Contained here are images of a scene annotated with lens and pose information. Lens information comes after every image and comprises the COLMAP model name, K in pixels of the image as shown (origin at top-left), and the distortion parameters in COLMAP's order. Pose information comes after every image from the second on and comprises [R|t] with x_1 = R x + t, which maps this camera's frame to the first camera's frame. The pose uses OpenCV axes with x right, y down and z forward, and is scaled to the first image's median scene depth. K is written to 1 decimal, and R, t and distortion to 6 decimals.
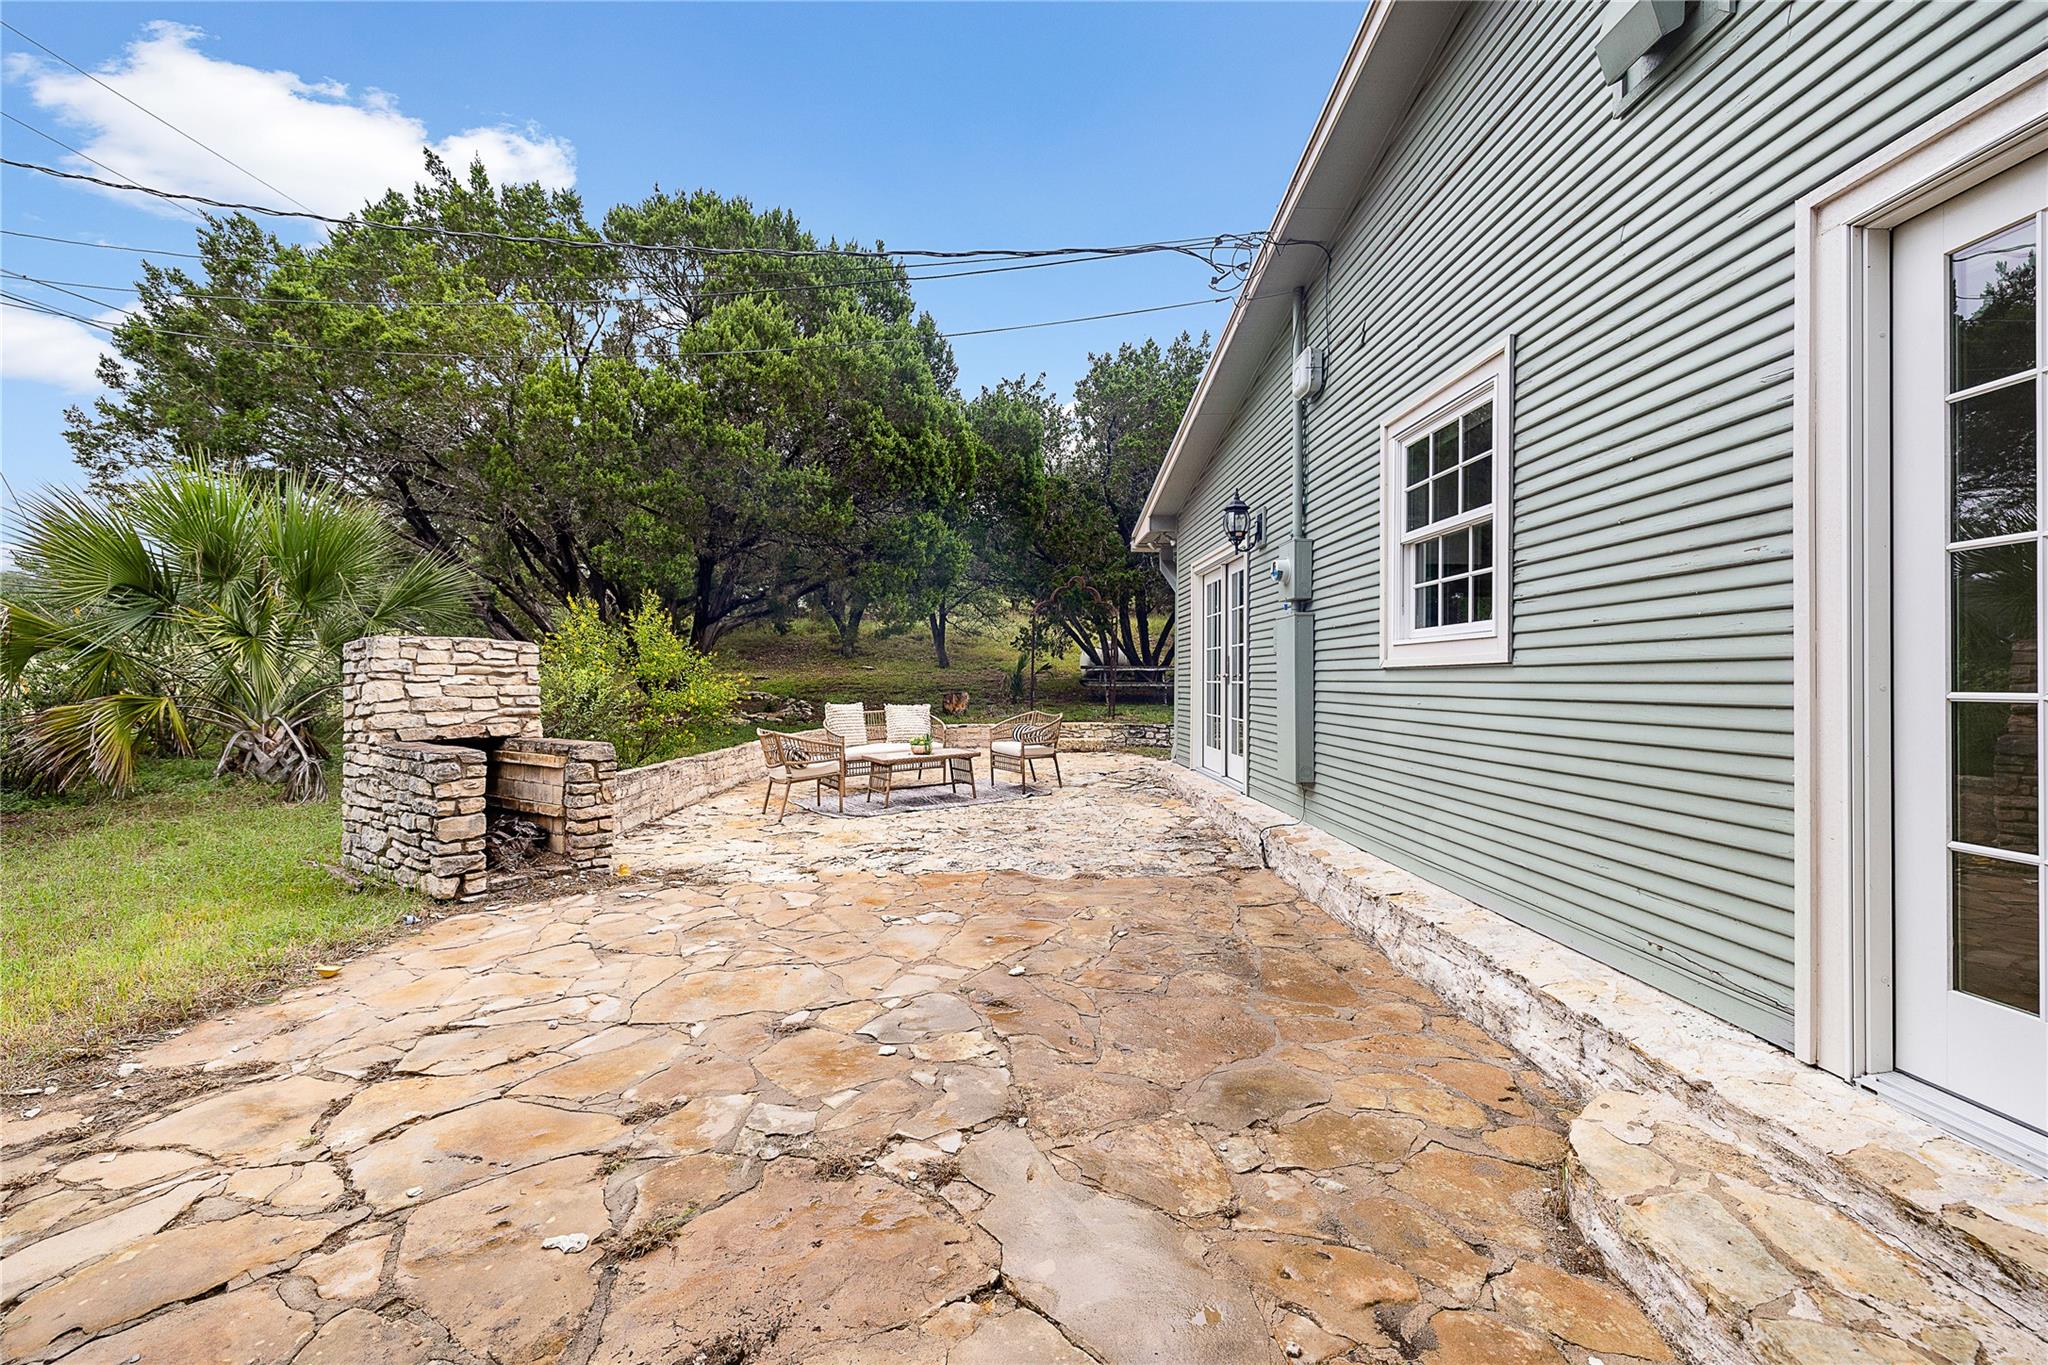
lens RADIAL K [[875.0, 0, 1026.8], [0, 875.0, 677.8], [0, 0, 1]] dist [0.003188, 0.000347]
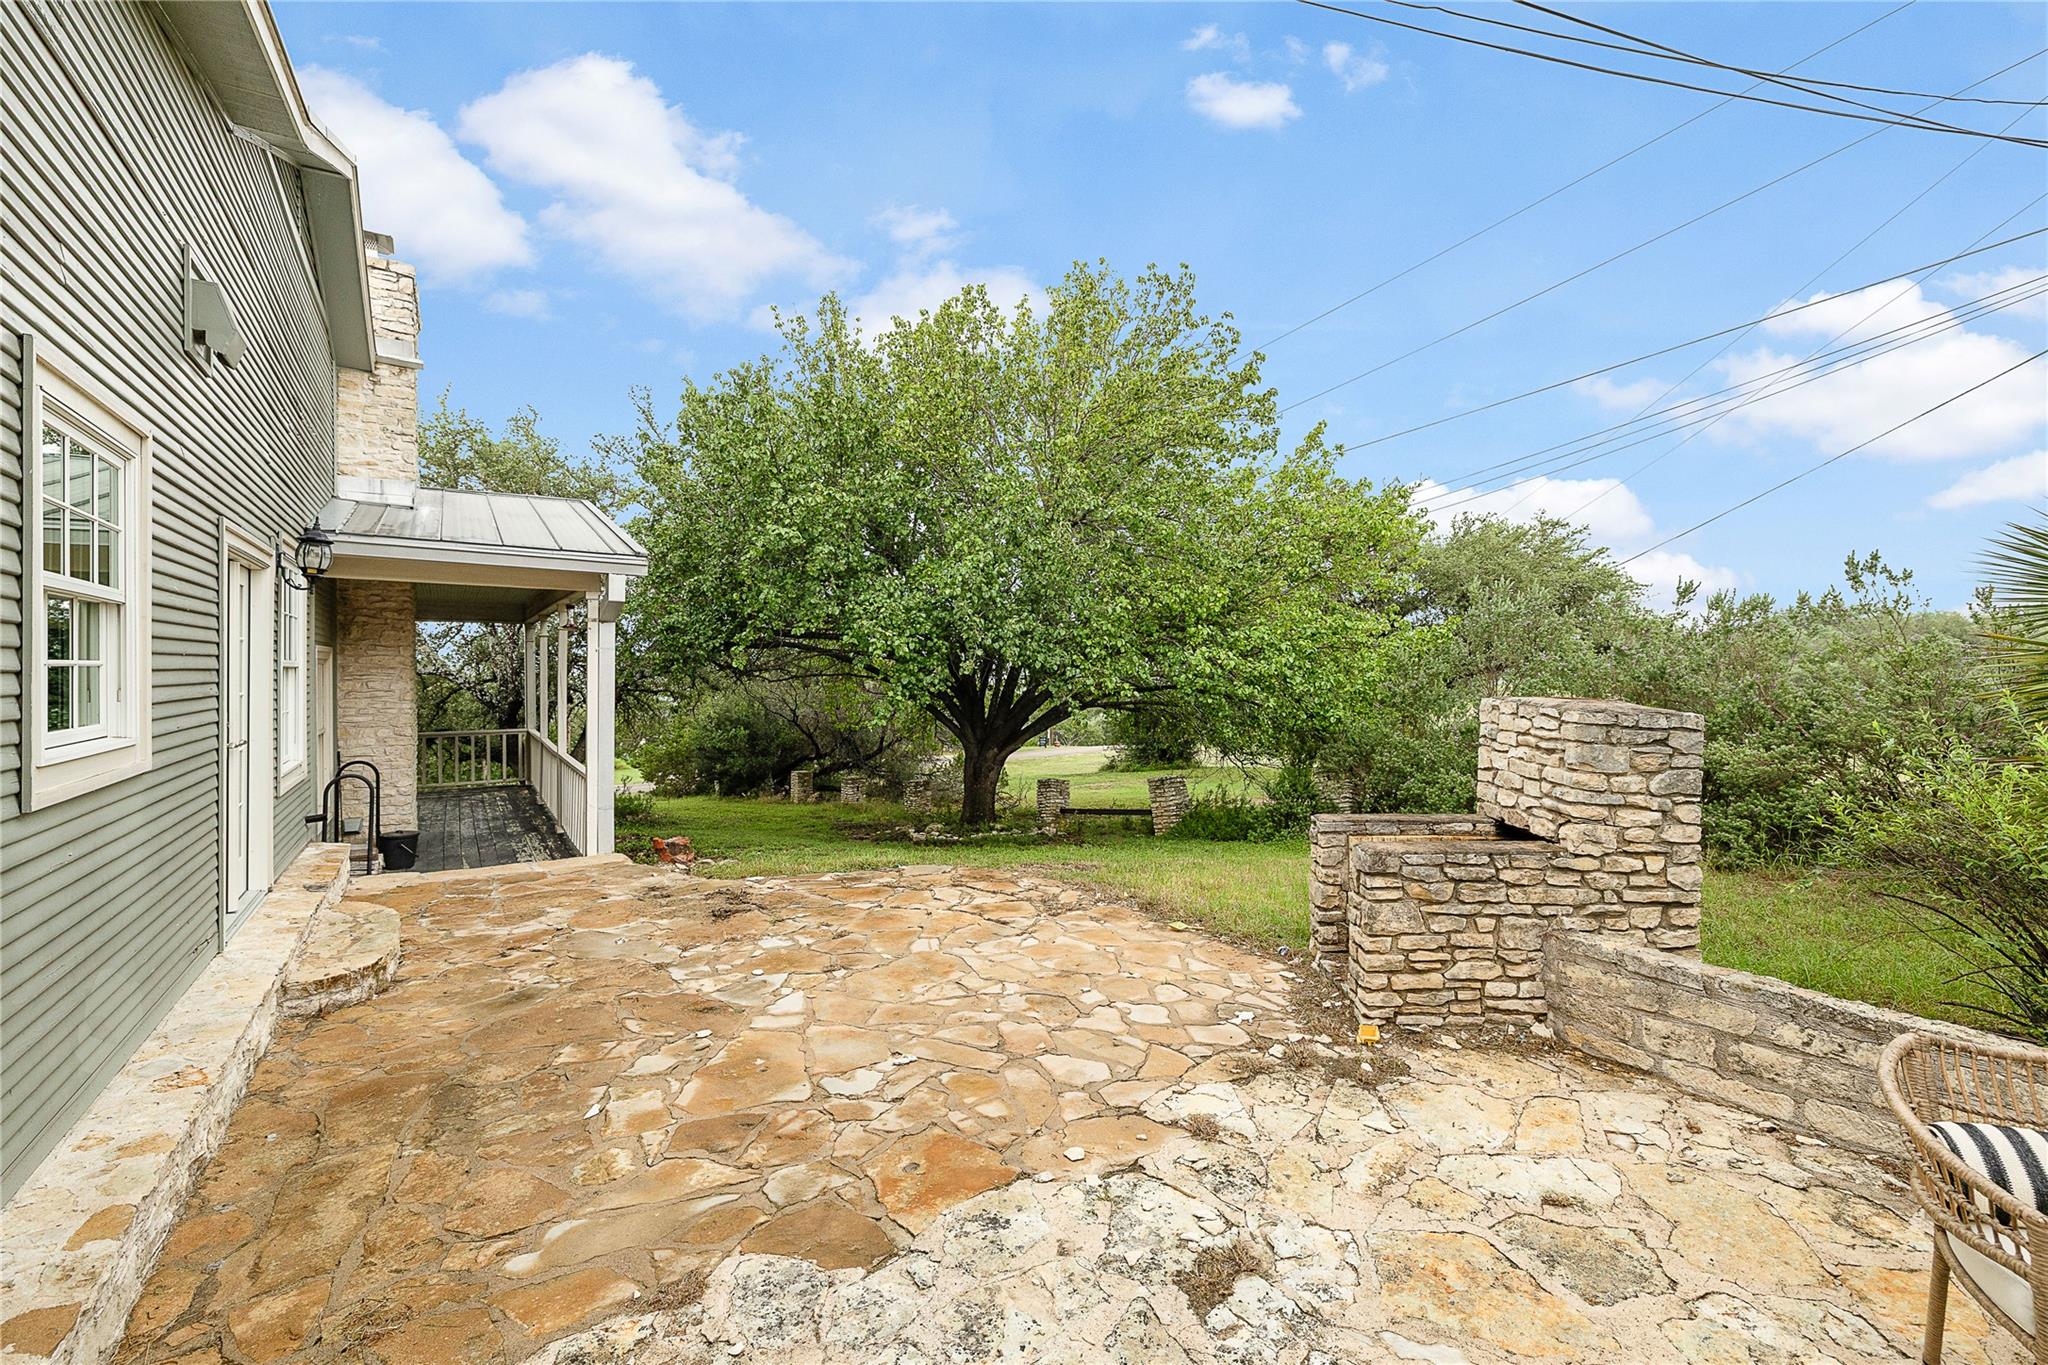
lens RADIAL K [[875.0, 0, 1023.7], [0, 875.0, 651.0], [0, 0, 1]] dist [0.003188, 0.000347]
pose [[-0.856797, -0.002015, -0.515649, 0.224465], [0.006514, 0.999870, -0.014731, -0.127316], [0.515612, -0.015981, -0.856673, 2.300274]]
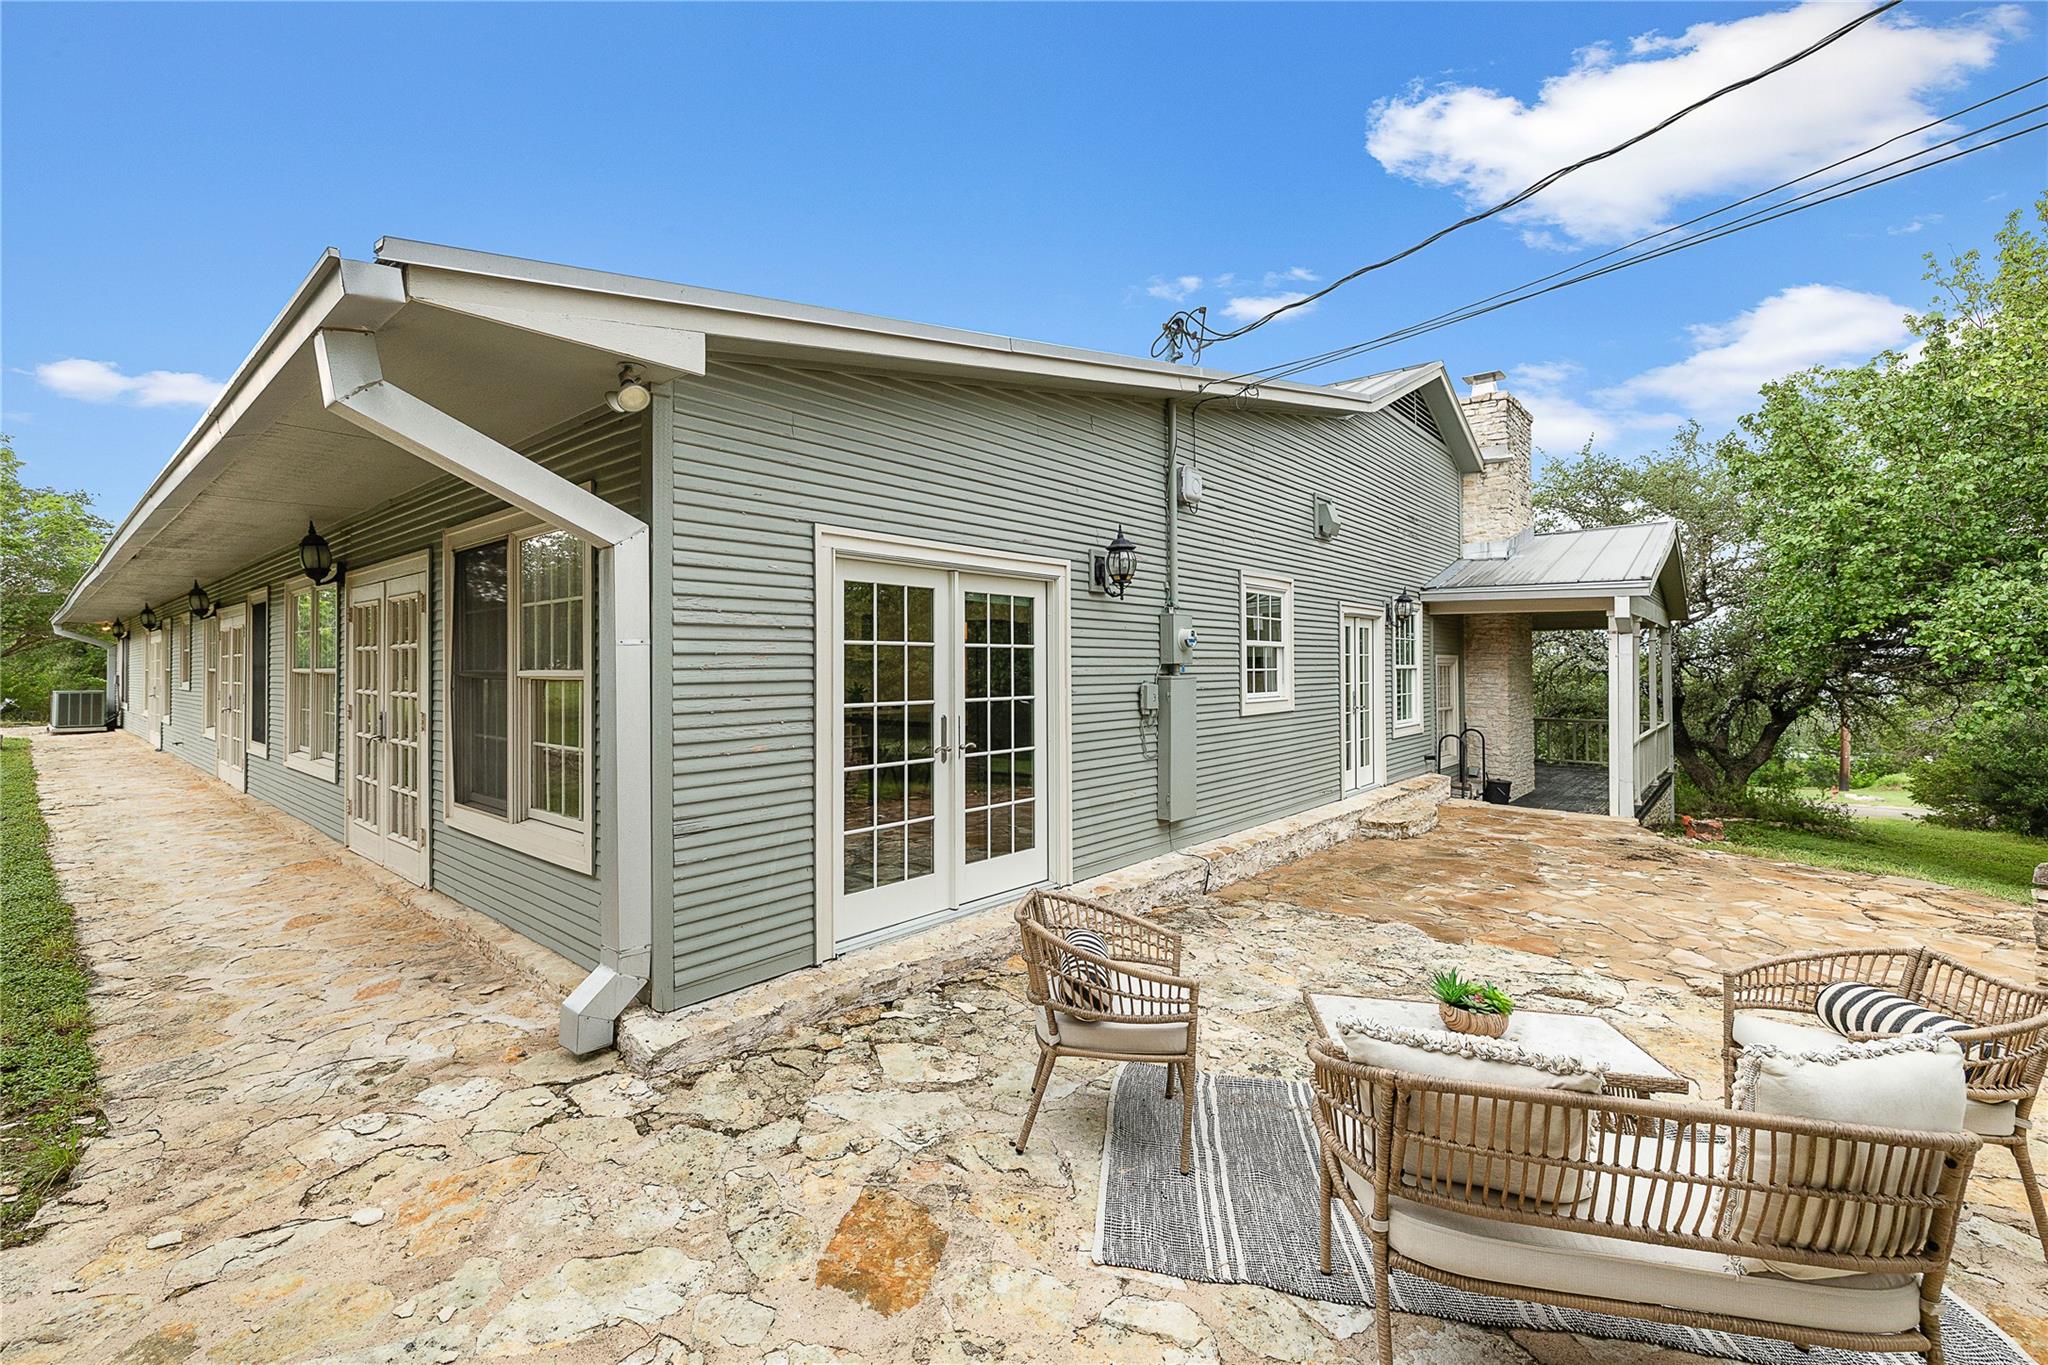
lens RADIAL K [[875.0, 0, 1020.7], [0, 875.0, 666.8], [0, 0, 1]] dist [0.003188, 0.000347]
pose [[-0.735802, 0.003258, 0.677188, -0.567810], [0.004142, 0.999991, -0.000311, -0.142868], [-0.677184, 0.002576, -0.735810, 3.329333]]
